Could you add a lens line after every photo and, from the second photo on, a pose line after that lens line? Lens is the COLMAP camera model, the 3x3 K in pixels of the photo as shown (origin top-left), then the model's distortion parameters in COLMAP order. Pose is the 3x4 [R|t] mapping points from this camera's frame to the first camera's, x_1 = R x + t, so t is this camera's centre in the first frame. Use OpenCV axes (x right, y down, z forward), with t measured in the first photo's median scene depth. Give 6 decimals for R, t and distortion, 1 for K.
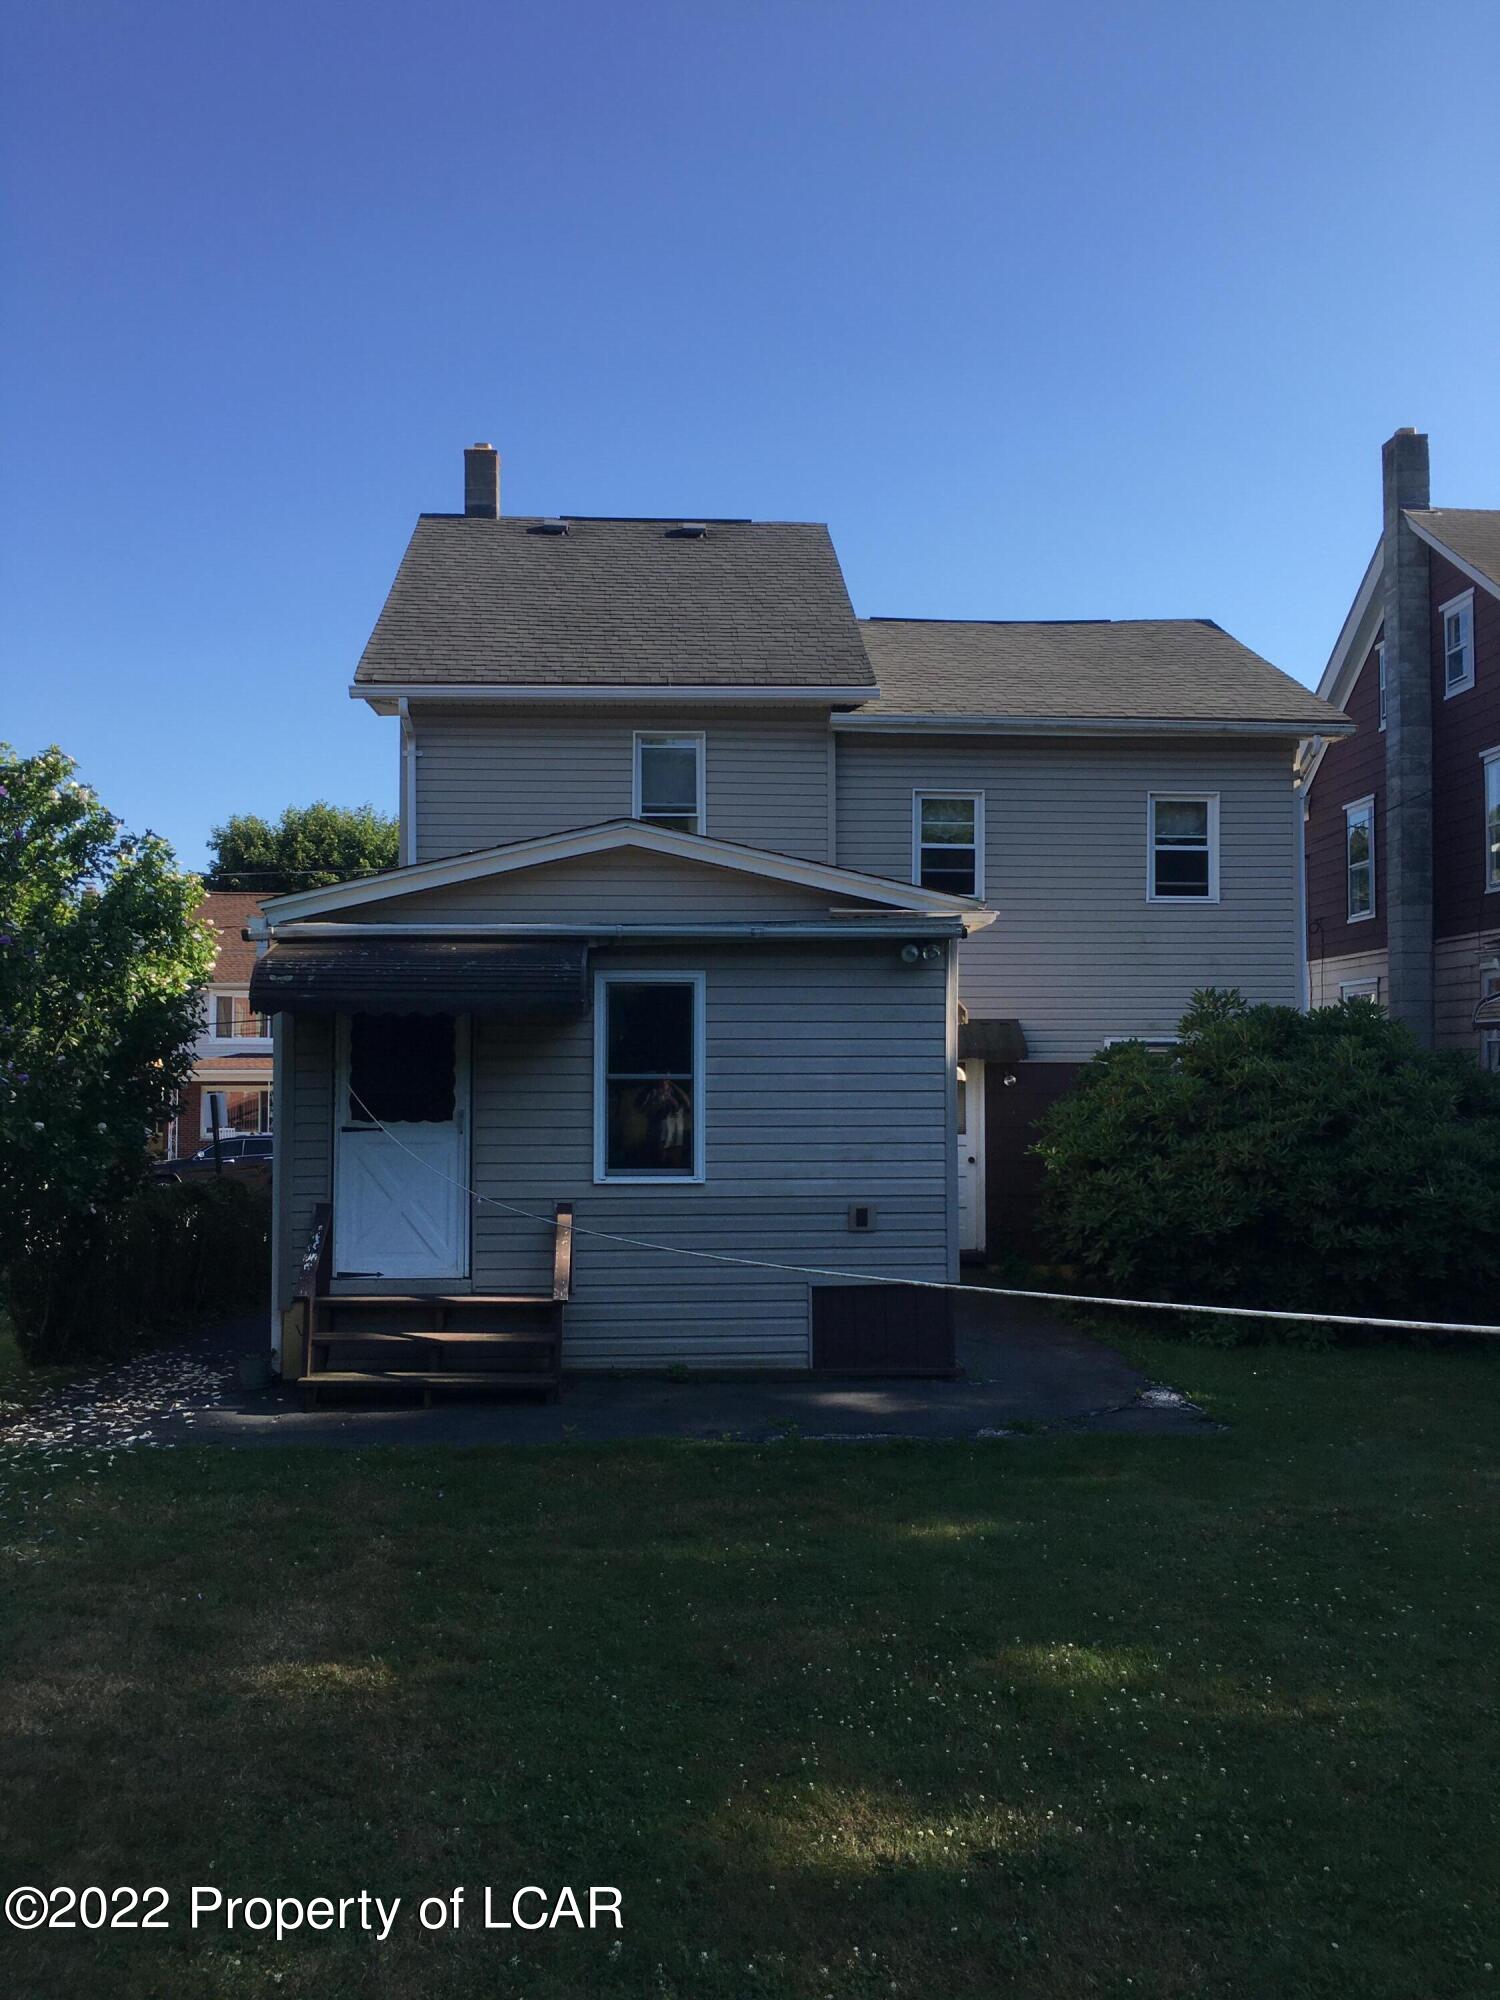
lens RADIAL K [[1694.5, 0, 750.0], [0, 1694.5, 1000.0], [0, 0, 1]] dist [0.064487, -0.070488]
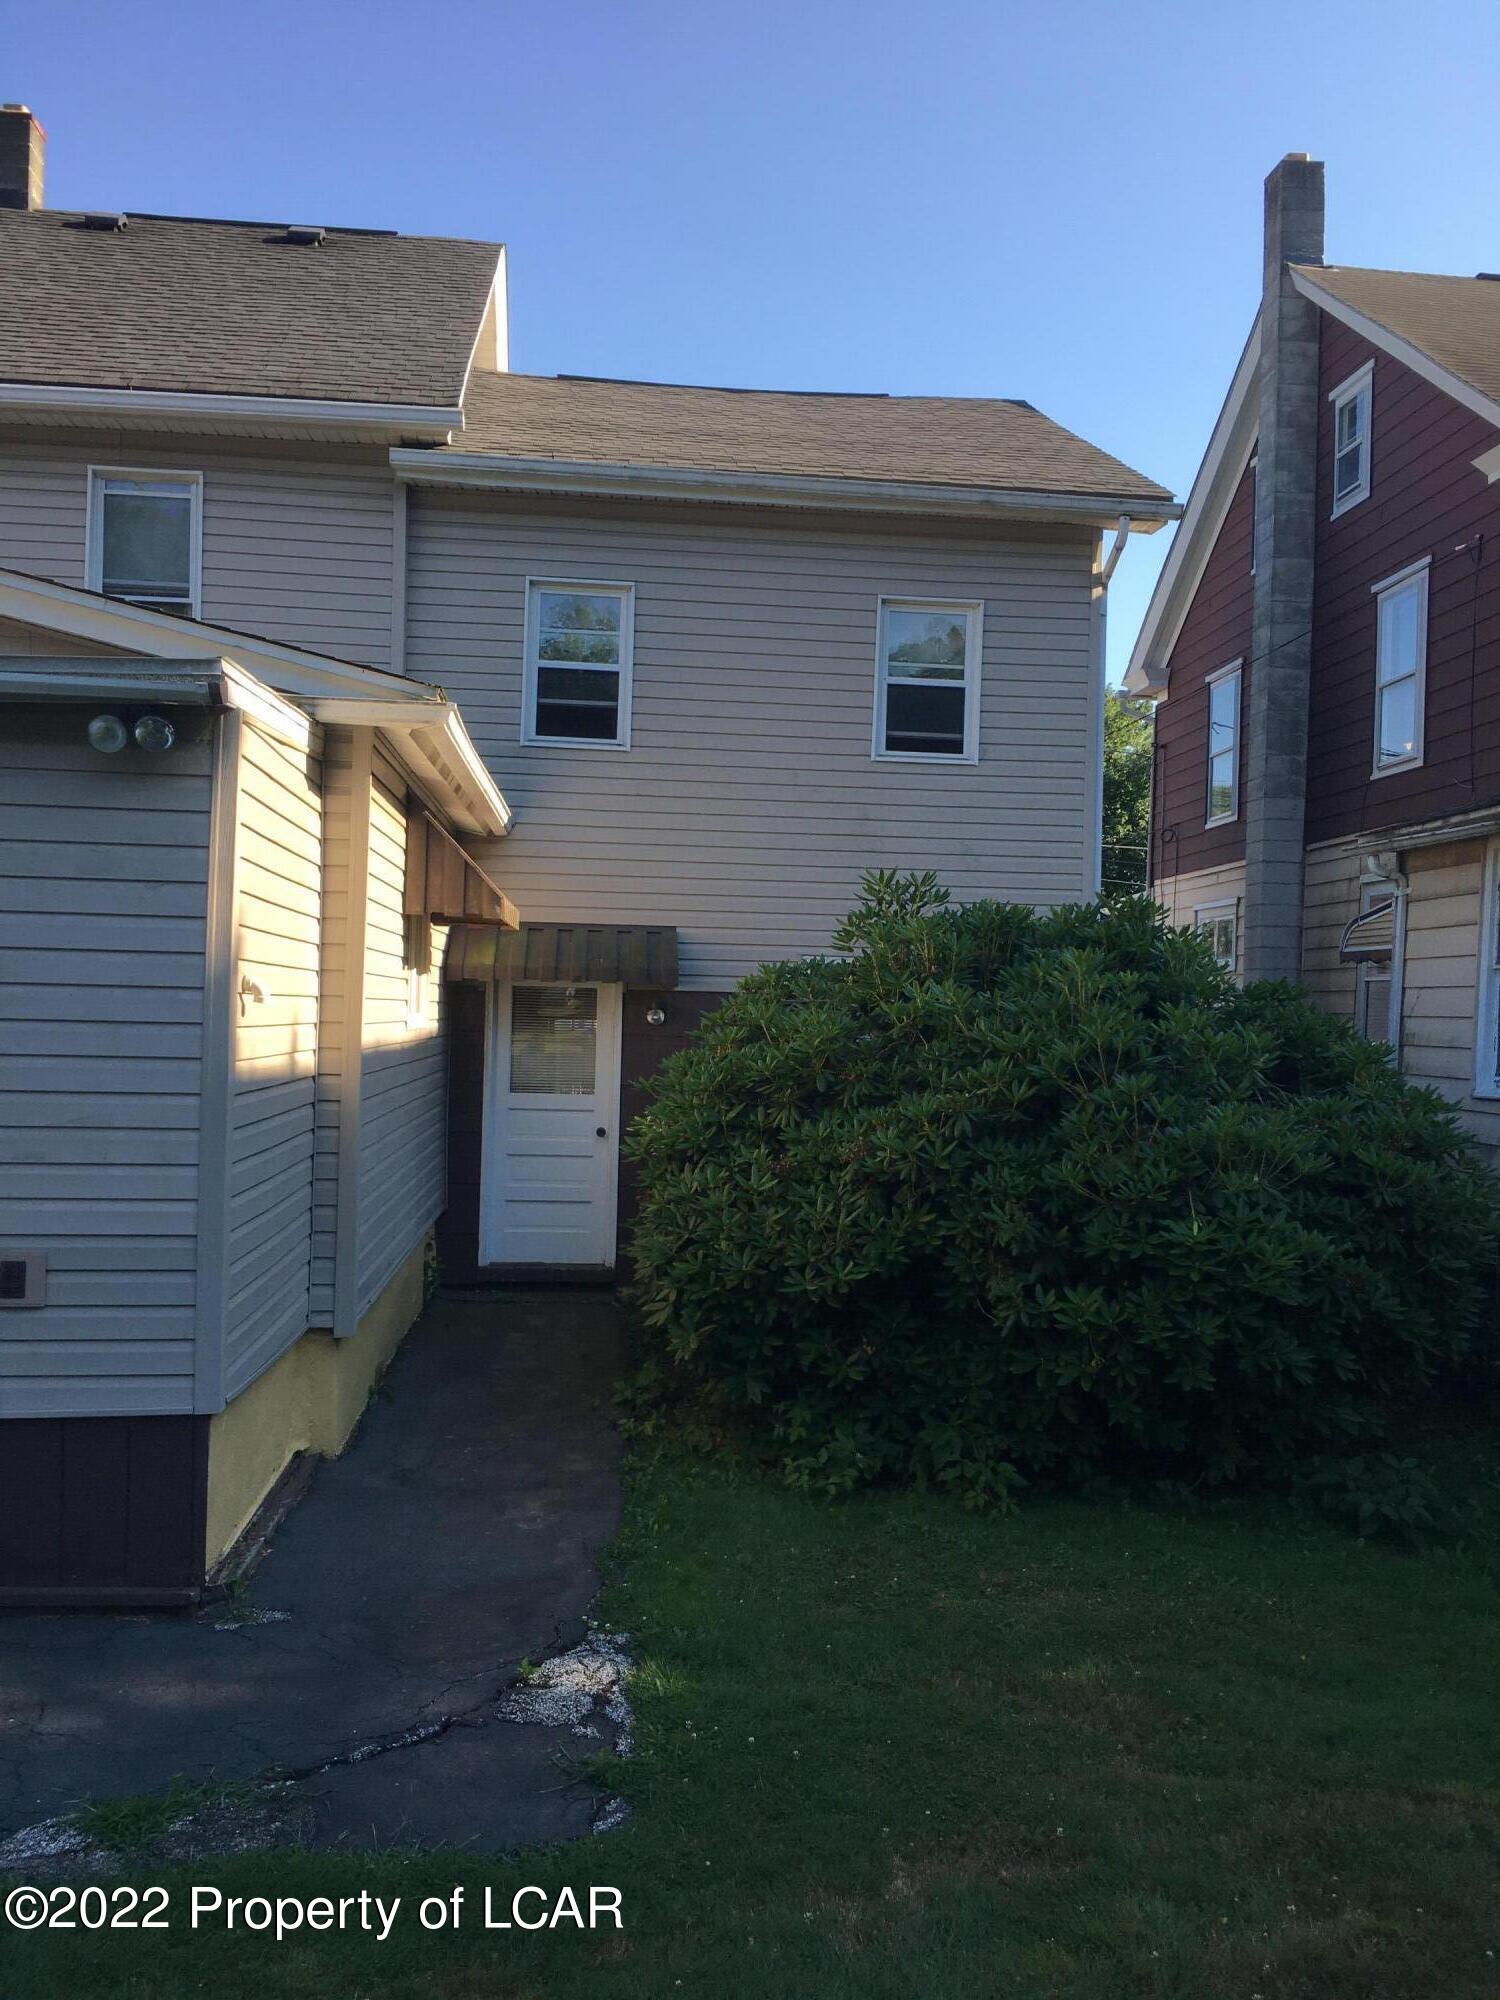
lens RADIAL K [[1694.5, 0, 750.0], [0, 1694.5, 1000.0], [0, 0, 1]] dist [0.064487, -0.070488]
pose [[0.999007, 0.025346, 0.036633, 0.164829], [-0.026608, 0.999054, 0.034403, 0.016514], [-0.035726, -0.035343, 0.998736, 0.325392]]
